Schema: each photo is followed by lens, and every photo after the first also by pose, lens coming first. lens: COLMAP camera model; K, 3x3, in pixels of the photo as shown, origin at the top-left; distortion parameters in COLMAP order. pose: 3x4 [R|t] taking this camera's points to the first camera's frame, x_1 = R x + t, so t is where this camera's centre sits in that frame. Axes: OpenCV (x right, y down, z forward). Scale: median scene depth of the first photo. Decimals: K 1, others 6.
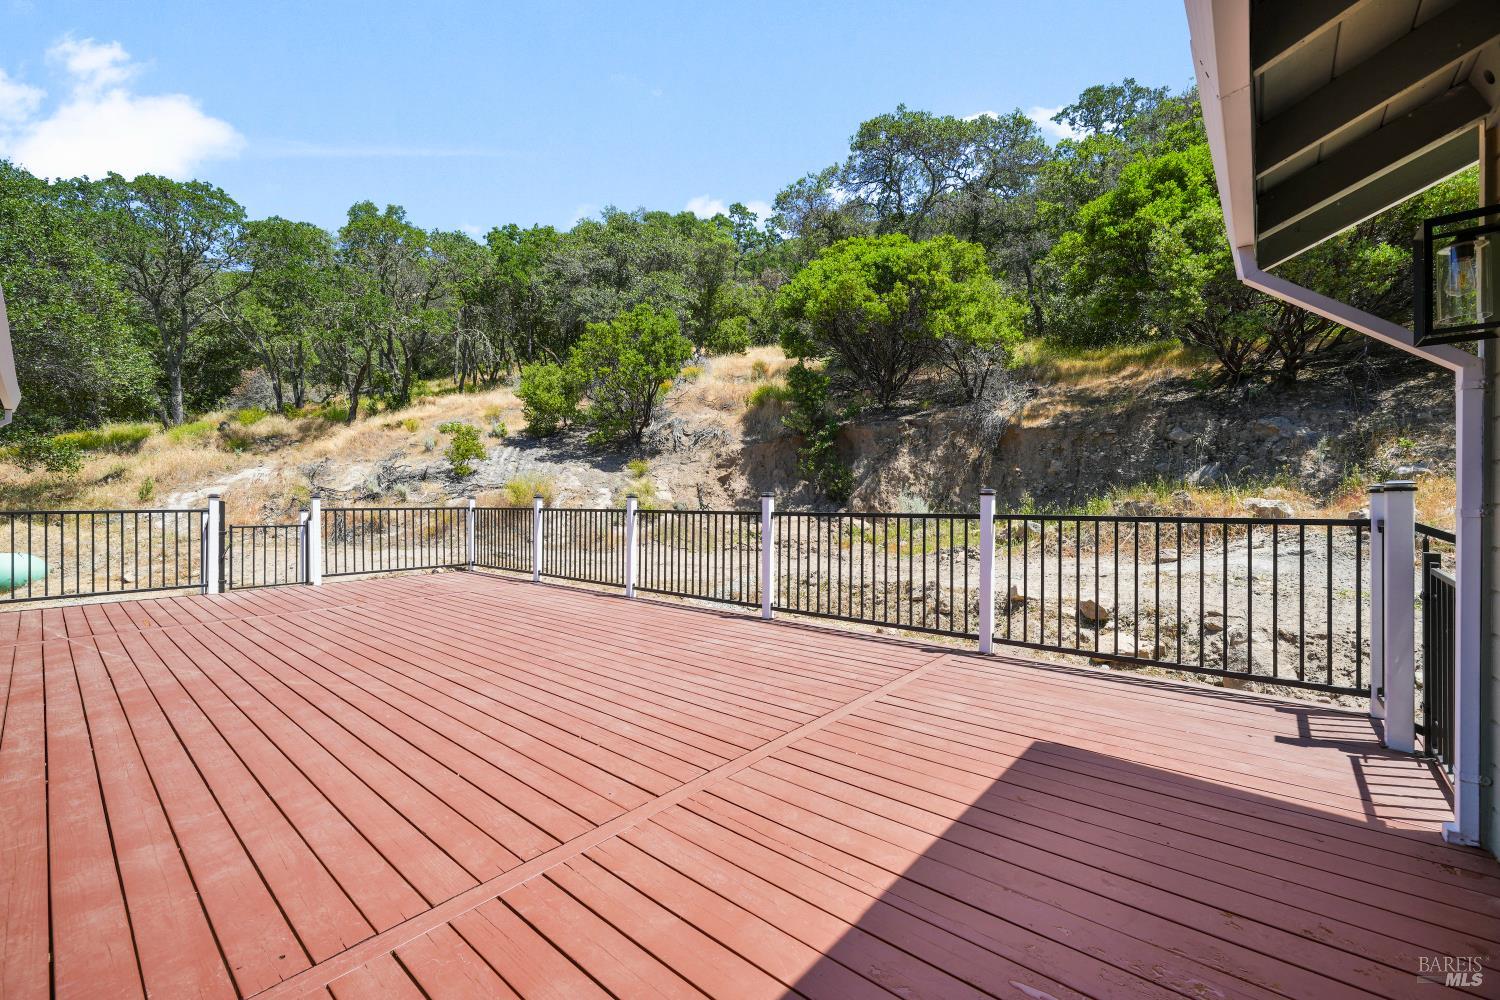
lens RADIAL K [[607.1, 0, 731.3], [0, 607.1, 500.3], [0, 0, 1]] dist [0.001997, 0.000081]
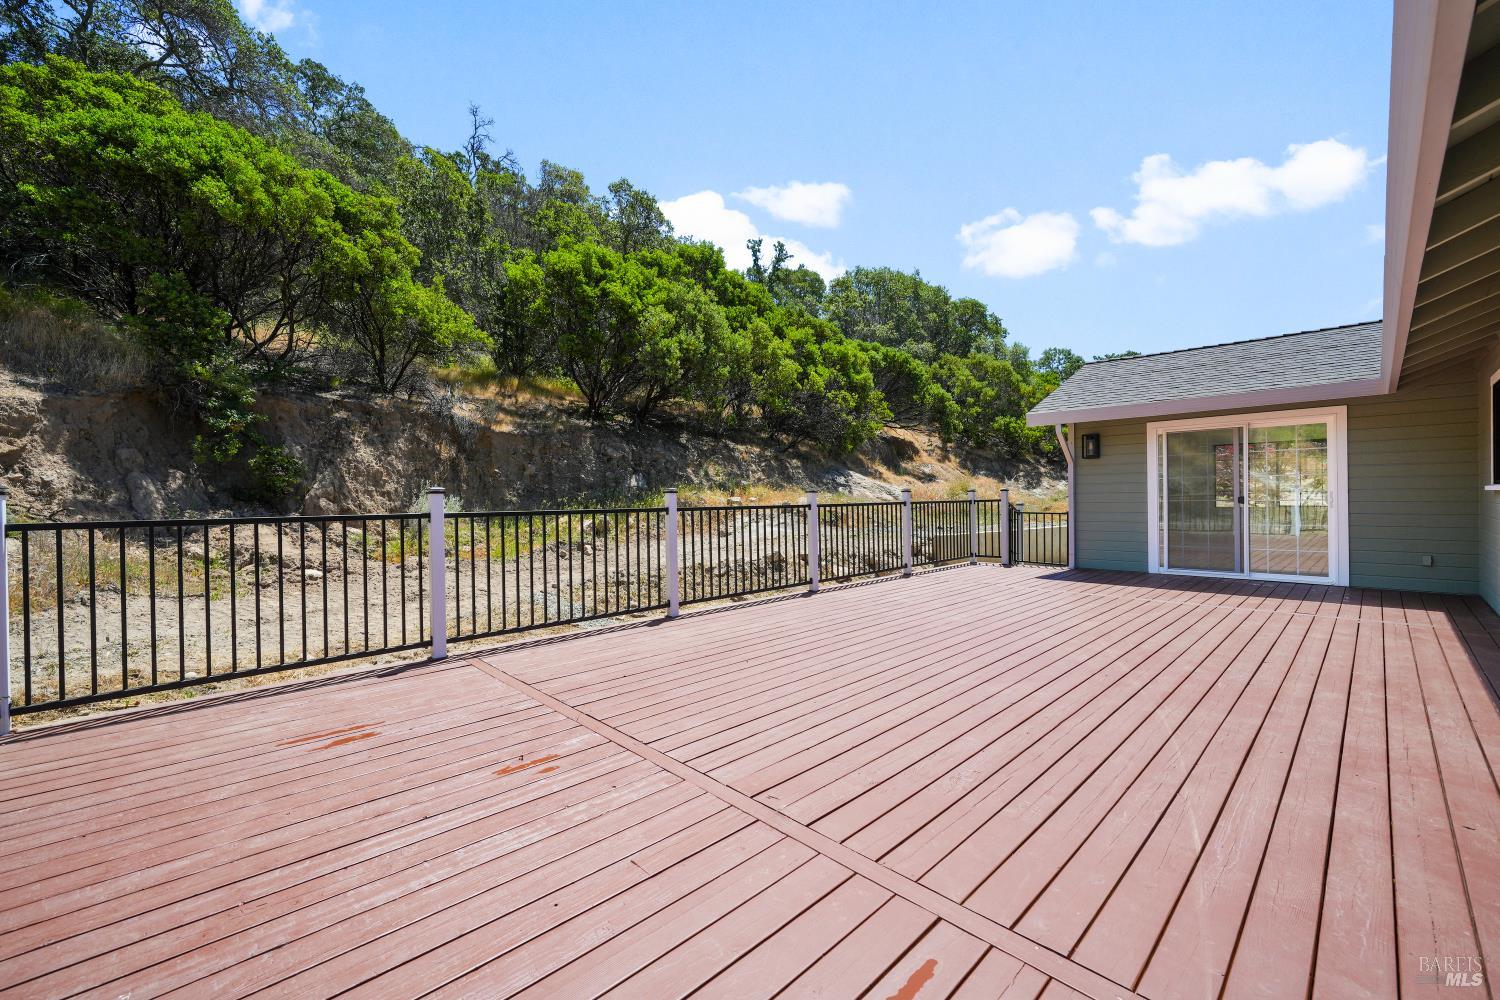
lens RADIAL K [[607.1, 0, 731.3], [0, 607.1, 500.3], [0, 0, 1]] dist [0.001997, 0.000081]
pose [[0.094849, -0.003602, 0.995485, -0.663954], [0.008272, 0.999962, 0.002830, 0.002646], [-0.995457, 0.007966, 0.094875, 0.584941]]
